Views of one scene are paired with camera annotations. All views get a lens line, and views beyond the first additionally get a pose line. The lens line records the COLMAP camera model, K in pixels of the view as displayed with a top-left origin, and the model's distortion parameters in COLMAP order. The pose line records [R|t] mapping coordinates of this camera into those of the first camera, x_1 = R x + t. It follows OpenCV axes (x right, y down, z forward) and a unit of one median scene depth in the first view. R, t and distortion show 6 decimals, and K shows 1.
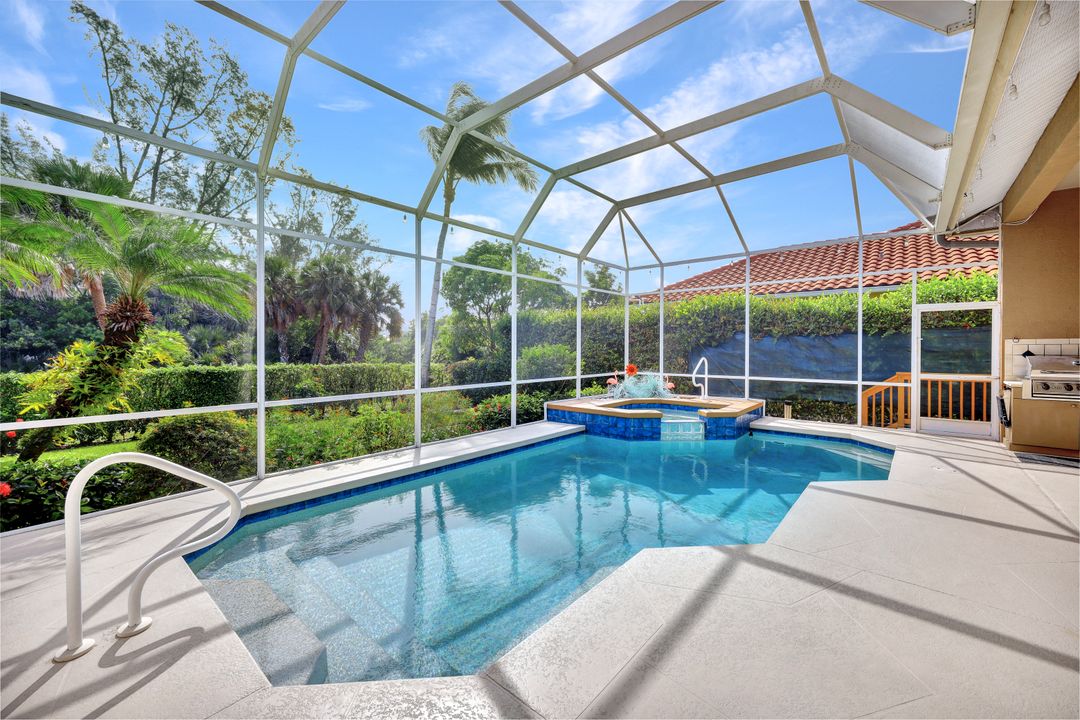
lens RADIAL K [[421.0, 0, 523.4], [0, 421.0, 346.8], [0, 0, 1]] dist [-0.019733, -0.000105]
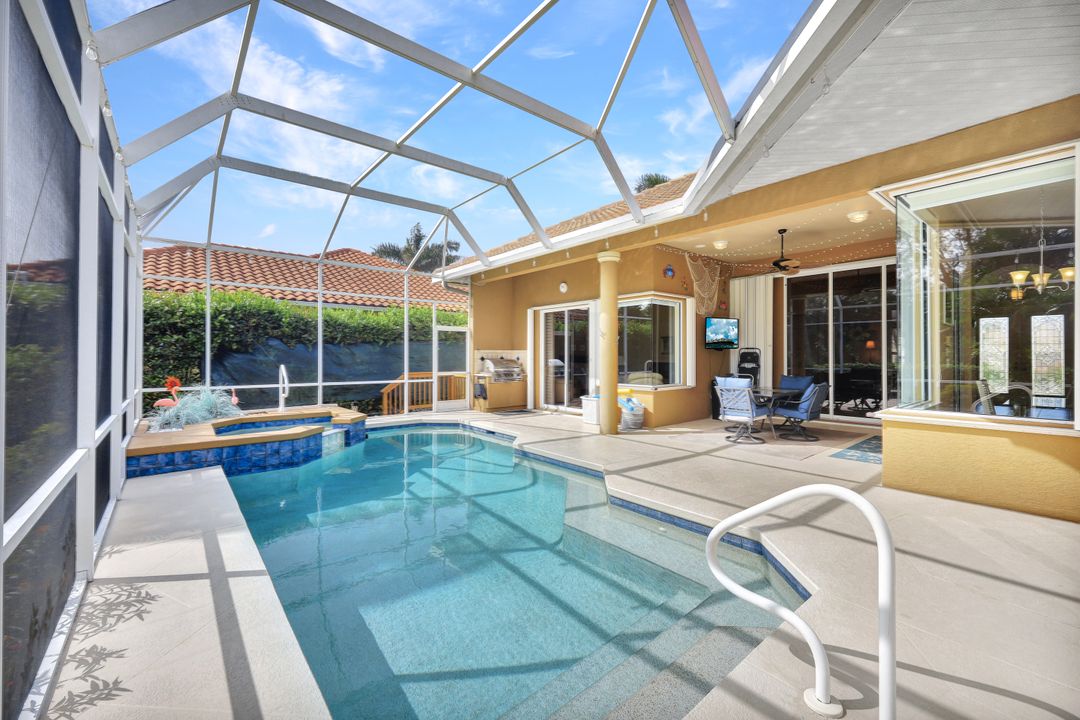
lens RADIAL K [[456.1, 0, 513.0], [0, 456.1, 354.0], [0, 0, 1]] dist [-0.000119, 0.000055]
pose [[0.173783, 0.004486, 0.984774, -0.458792], [-0.002181, 0.999989, -0.004171, 0.004907], [-0.984782, -0.001423, 0.173791, 0.352487]]
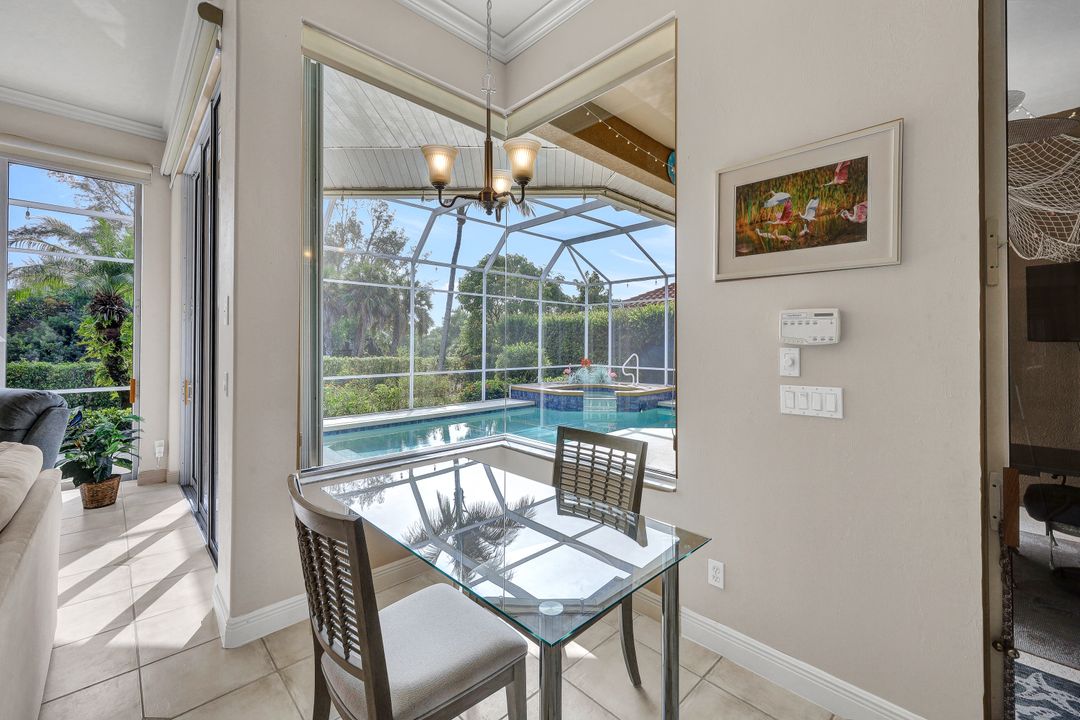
lens RADIAL K [[438.3, 0, 540.2], [0, 438.3, 339.7], [0, 0, 1]] dist [0.000806, 0.000177]
pose [[0.997662, 0.004703, -0.068172, 0.227347], [-0.005049, 0.999975, -0.004908, -0.011261], [0.068148, 0.005241, 0.997661, -0.406849]]
